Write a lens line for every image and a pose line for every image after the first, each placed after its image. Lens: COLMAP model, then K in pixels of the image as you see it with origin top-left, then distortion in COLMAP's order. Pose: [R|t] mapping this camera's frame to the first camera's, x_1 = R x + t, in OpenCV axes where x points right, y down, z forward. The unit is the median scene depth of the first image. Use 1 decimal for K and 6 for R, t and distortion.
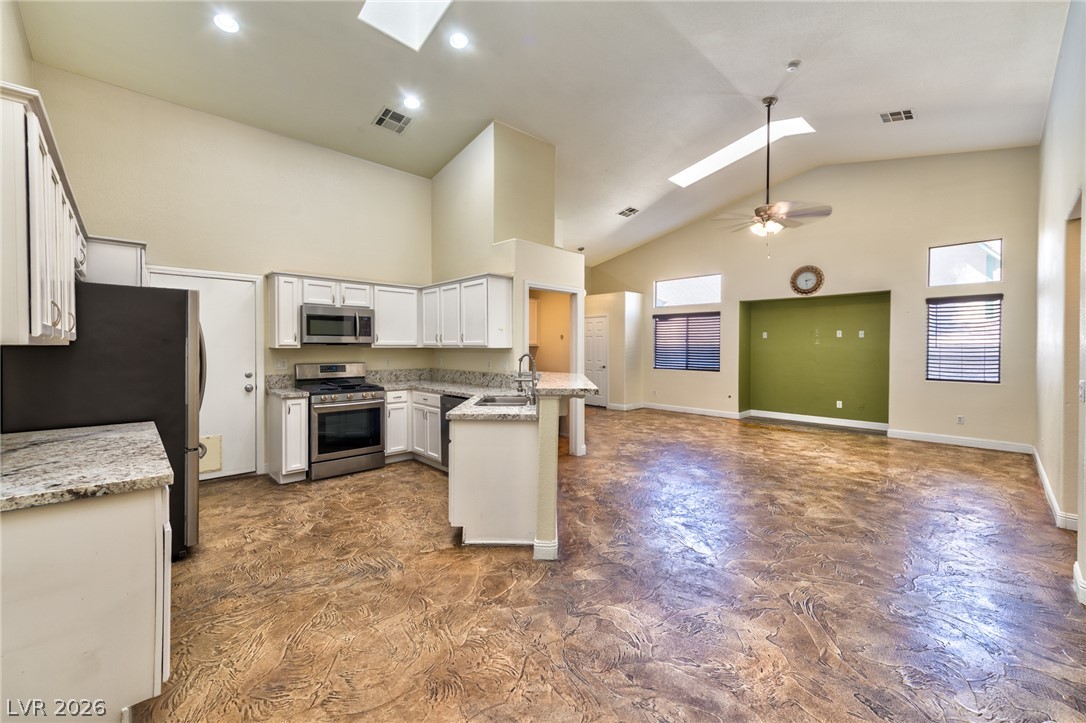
lens RADIAL K [[434.0, 0, 542.5], [0, 434.0, 354.5], [0, 0, 1]] dist [0.006902, -0.001324]
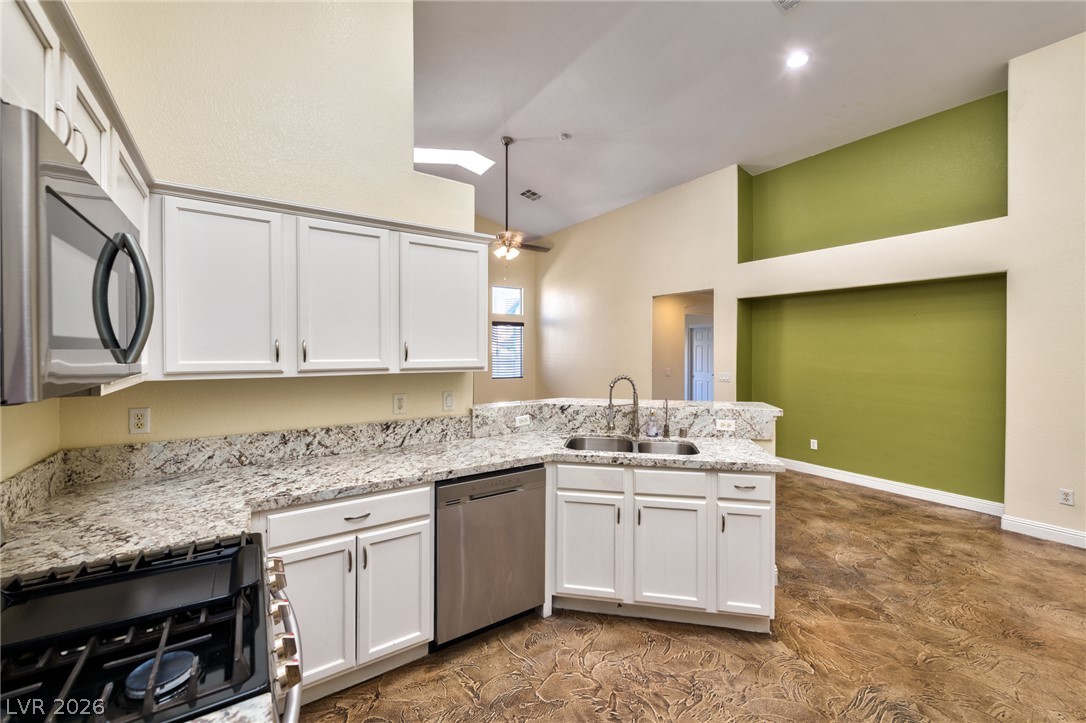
lens RADIAL K [[434.0, 0, 542.0], [0, 434.0, 354.2], [0, 0, 1]] dist [0.006902, -0.001324]
pose [[0.163972, -0.009662, 0.986418, -1.156904], [0.017463, 0.999824, 0.006890, -0.069573], [-0.986310, 0.016096, 0.164112, 1.469238]]
